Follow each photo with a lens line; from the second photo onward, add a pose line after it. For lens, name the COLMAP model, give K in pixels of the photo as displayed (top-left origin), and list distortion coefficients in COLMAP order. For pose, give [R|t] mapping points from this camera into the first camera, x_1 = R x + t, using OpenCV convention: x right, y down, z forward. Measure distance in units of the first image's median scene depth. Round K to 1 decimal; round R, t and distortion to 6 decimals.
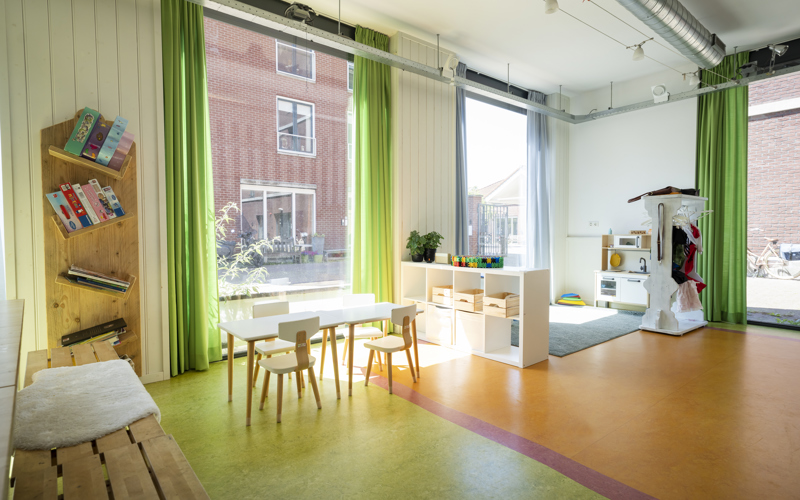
lens RADIAL K [[419.3, 0, 400.0], [0, 419.3, 250.0], [0, 0, 1]] dist [0.002055, 0.000759]
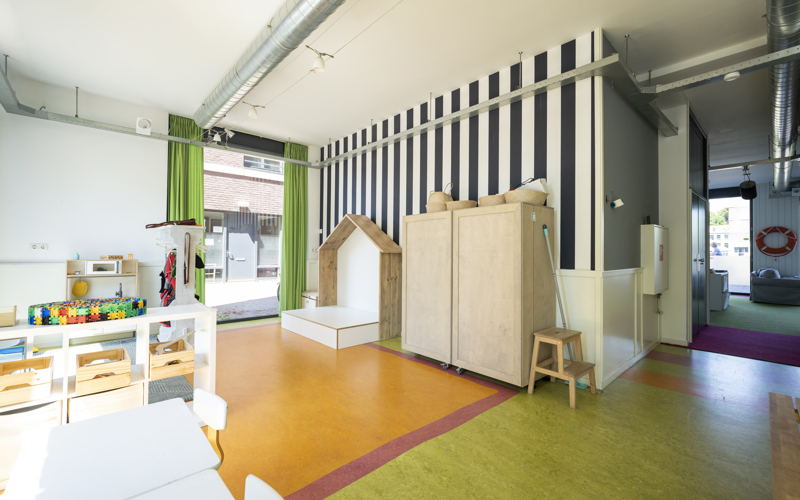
lens RADIAL K [[340.8, 0, 400.0], [0, 340.8, 250.0], [0, 0, 1]] dist [-0.000276, -0.000043]
pose [[-0.058808, 0.010405, 0.998215, -0.272218], [0.031135, 0.999478, -0.008584, -0.033892], [-0.997784, 0.030575, -0.059101, 0.414612]]
